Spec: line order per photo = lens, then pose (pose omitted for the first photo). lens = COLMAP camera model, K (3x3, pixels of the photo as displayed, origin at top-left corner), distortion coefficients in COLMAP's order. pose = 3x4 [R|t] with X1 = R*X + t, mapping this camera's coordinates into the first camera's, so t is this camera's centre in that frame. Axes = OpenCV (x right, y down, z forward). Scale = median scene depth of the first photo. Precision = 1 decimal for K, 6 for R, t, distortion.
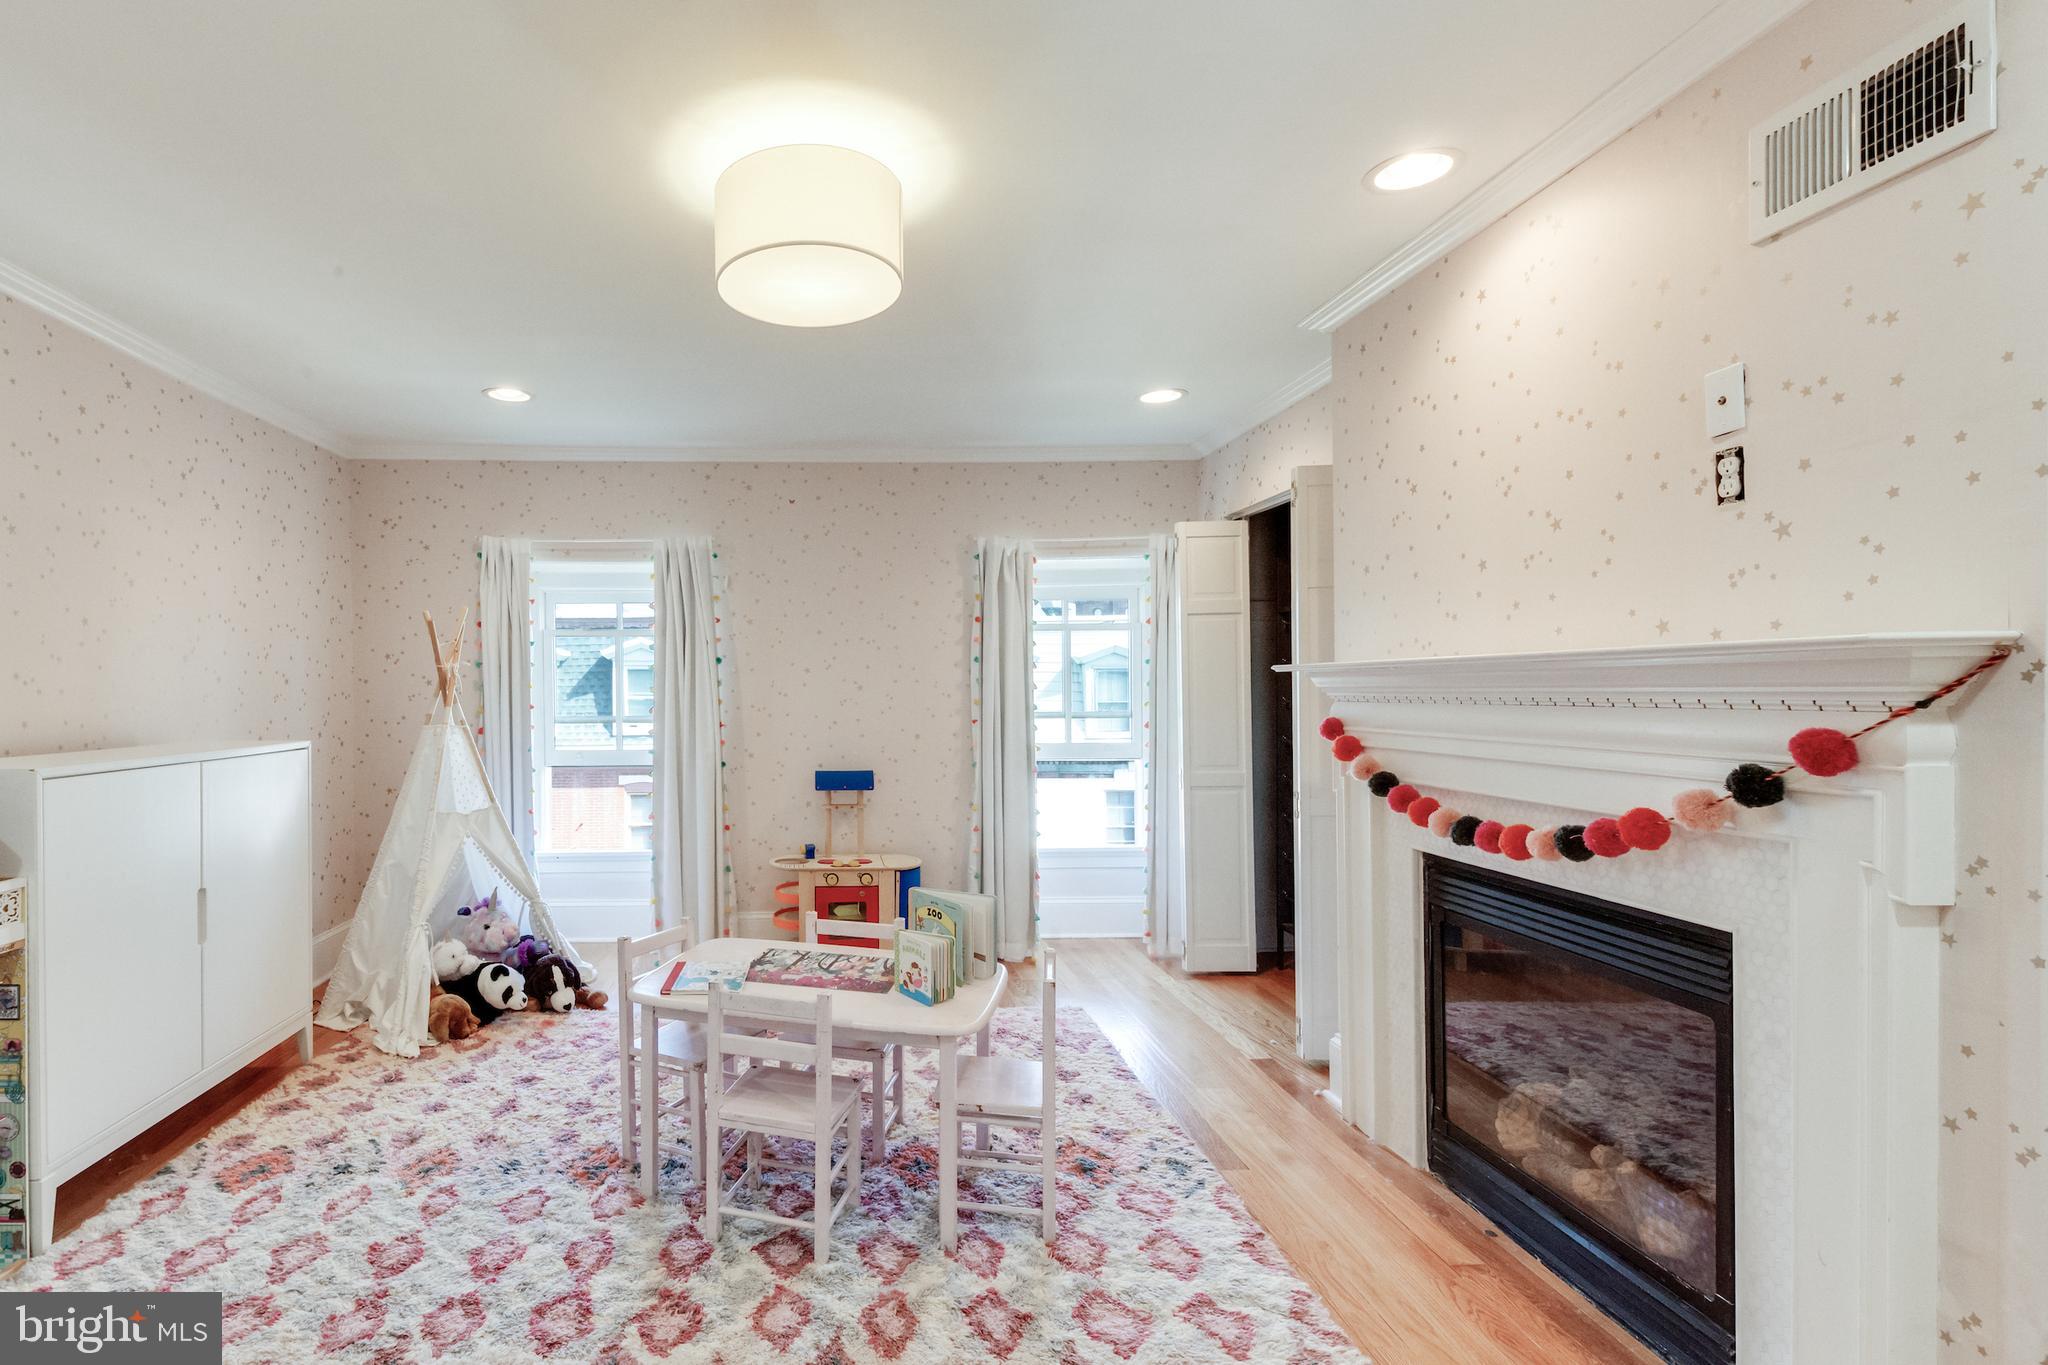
lens RADIAL K [[952.3, 0, 1024.0], [0, 952.3, 682.5], [0, 0, 1]] dist [-0.002007, -0.000846]
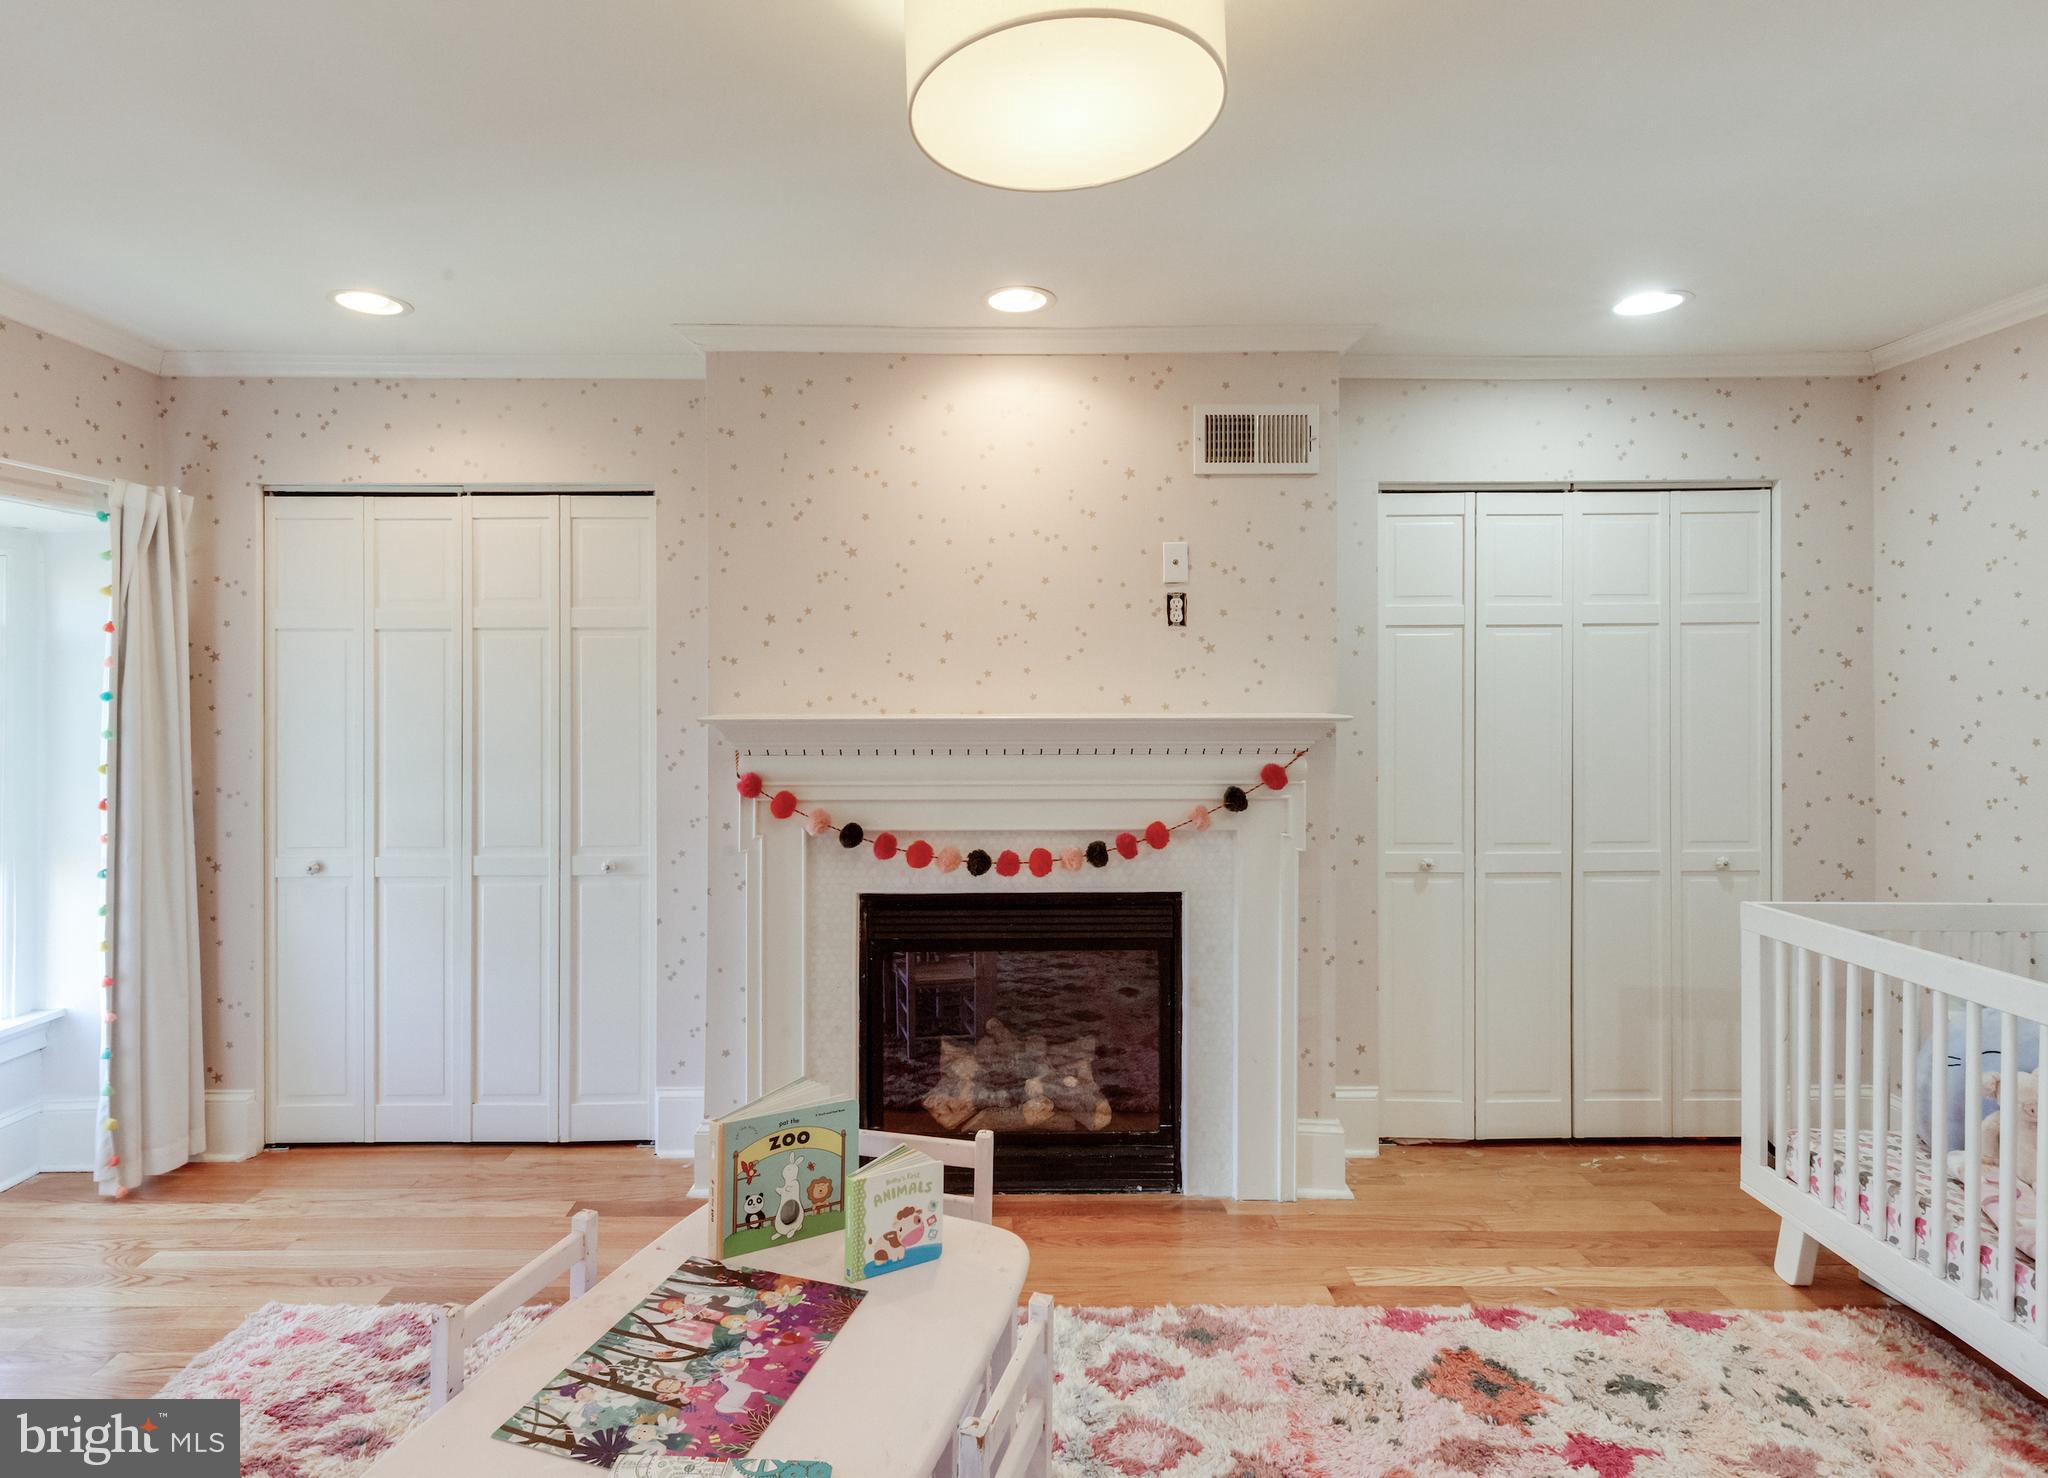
lens RADIAL K [[890.7, 0, 1023.5], [0, 890.7, 696.7], [0, 0, 1]] dist [0.004006, 0.000033]
pose [[0.221446, 0.014745, 0.975061, -0.770193], [-0.005156, 0.999889, -0.013950, -0.044904], [-0.975159, -0.001938, 0.221498, 0.892316]]
